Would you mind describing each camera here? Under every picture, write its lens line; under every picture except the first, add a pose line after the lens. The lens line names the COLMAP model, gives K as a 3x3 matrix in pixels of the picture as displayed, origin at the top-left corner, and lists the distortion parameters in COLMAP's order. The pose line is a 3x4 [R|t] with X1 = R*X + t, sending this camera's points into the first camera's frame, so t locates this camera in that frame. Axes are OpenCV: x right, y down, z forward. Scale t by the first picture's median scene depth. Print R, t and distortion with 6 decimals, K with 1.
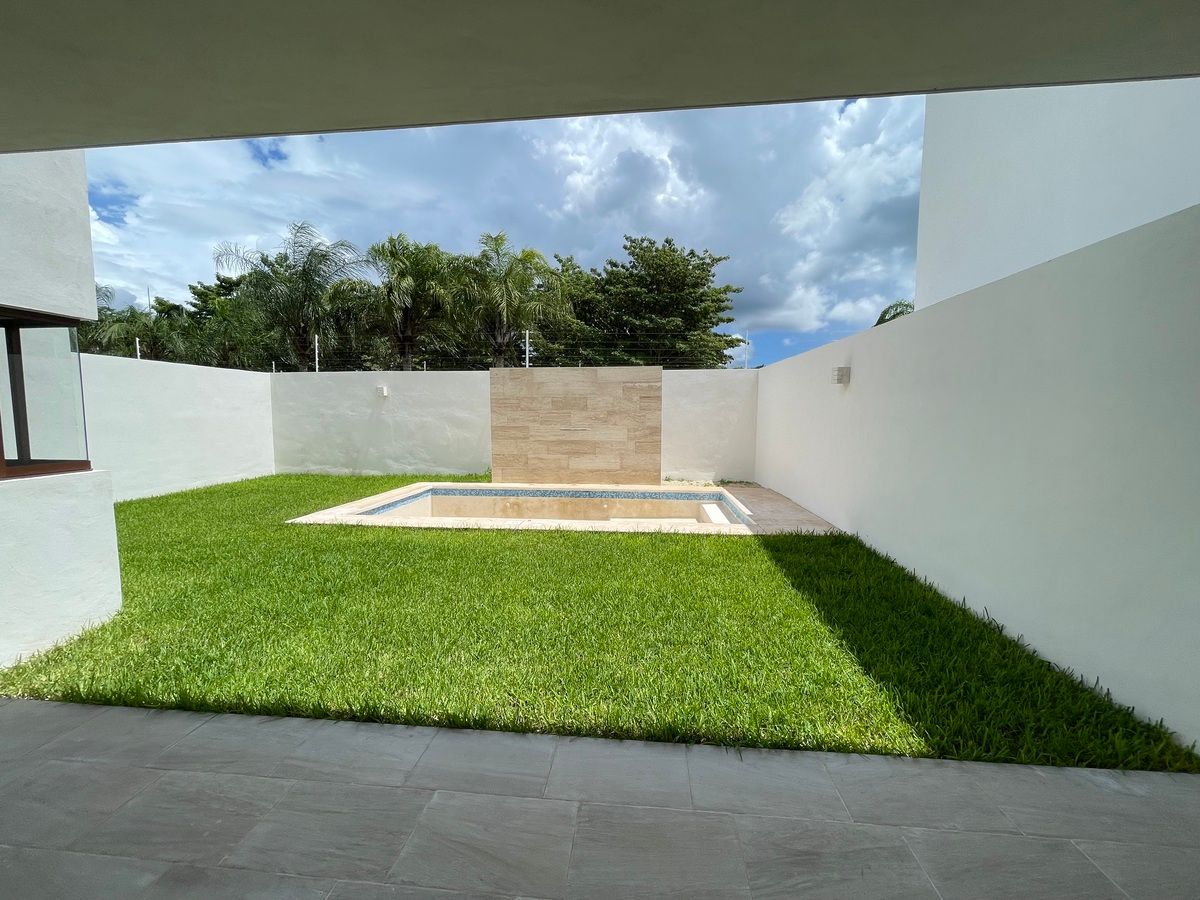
lens RADIAL K [[483.1, 0, 599.9], [0, 483.1, 453.3], [0, 0, 1]] dist [-0.000477, -0.000021]
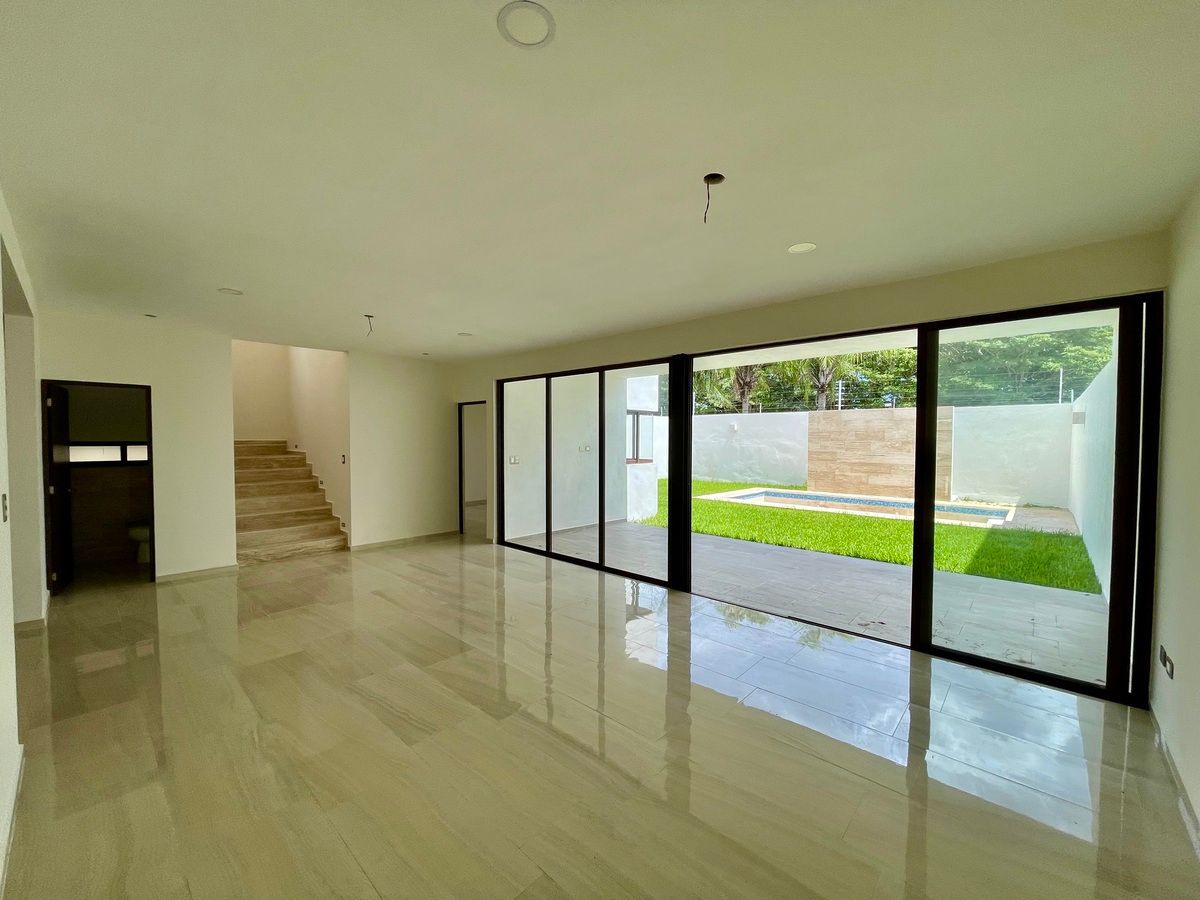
lens RADIAL K [[483.1, 0, 599.9], [0, 483.1, 453.3], [0, 0, 1]] dist [-0.000477, -0.000021]
pose [[0.796831, 0.021994, -0.603802, 0.150521], [-0.053866, 0.997944, -0.034736, 0.033415], [0.601797, 0.060203, 0.796377, -0.522349]]
